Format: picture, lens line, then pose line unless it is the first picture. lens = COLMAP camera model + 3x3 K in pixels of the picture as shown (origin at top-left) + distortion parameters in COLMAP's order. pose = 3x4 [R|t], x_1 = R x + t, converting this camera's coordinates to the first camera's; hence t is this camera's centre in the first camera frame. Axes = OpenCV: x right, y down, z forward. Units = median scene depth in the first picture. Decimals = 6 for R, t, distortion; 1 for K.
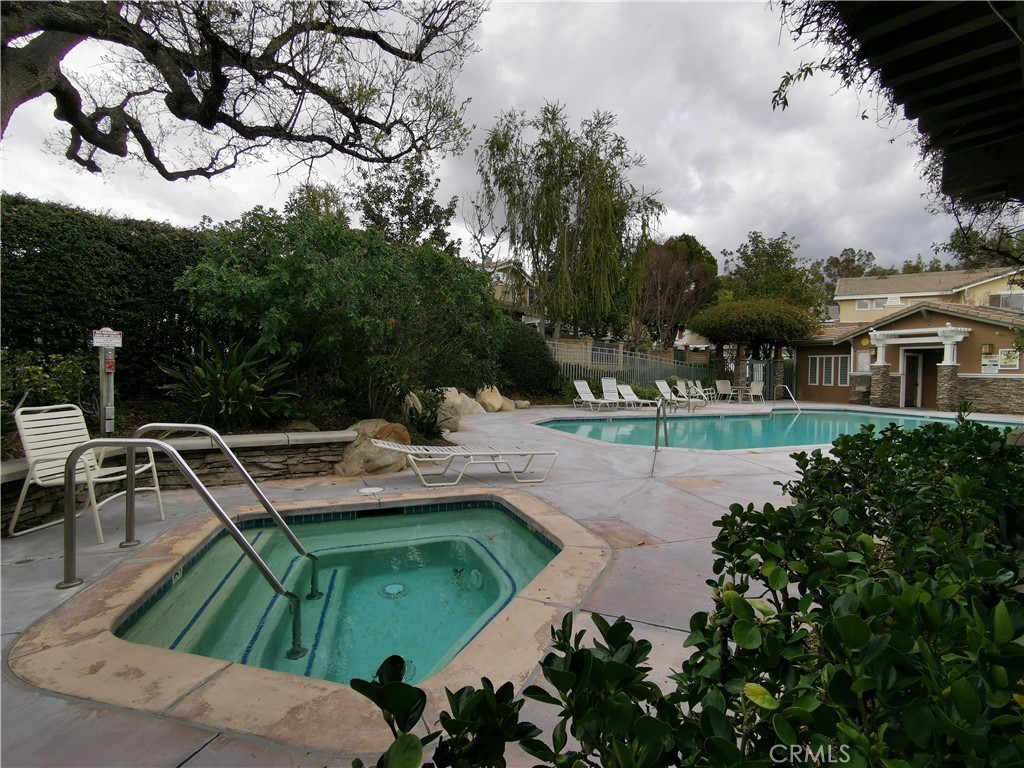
lens RADIAL K [[530.1, 0, 509.6], [0, 530.1, 370.8], [0, 0, 1]] dist [0.001160, -0.020082]
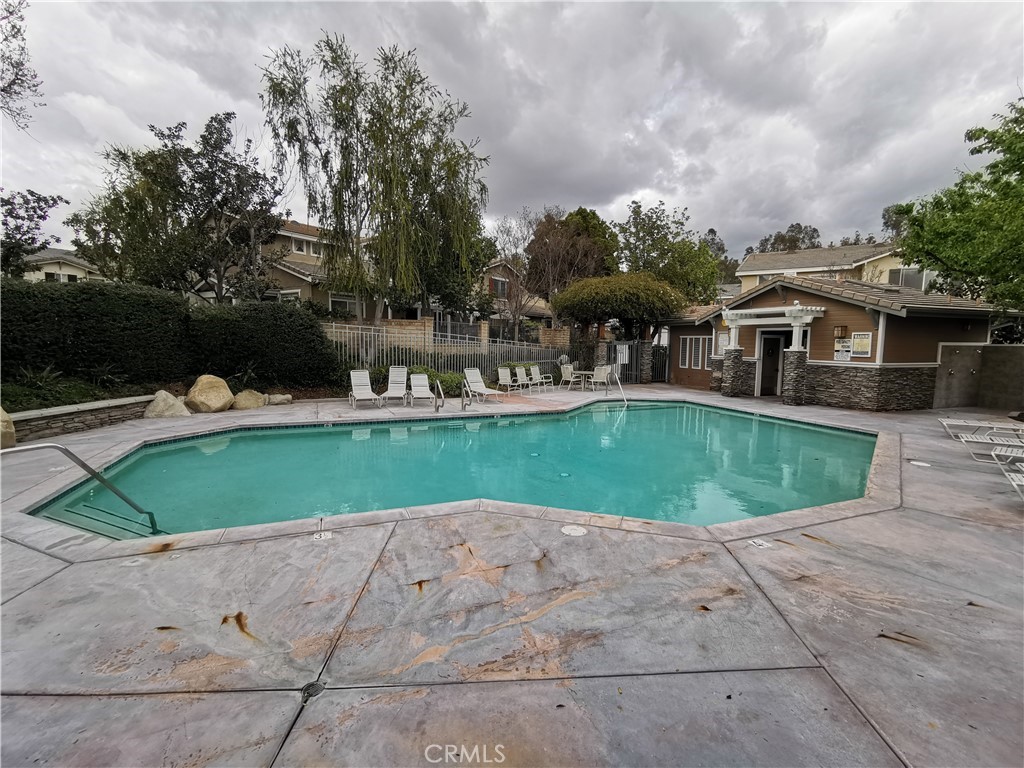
lens RADIAL K [[476.6, 0, 512.0], [0, 476.6, 384.0], [0, 0, 1]] dist [0.000623, 0.000389]
pose [[0.999991, -0.001733, -0.003856, 0.350441], [0.002062, 0.996204, 0.087020, -0.023675], [0.003690, -0.087027, 0.996199, 0.204492]]
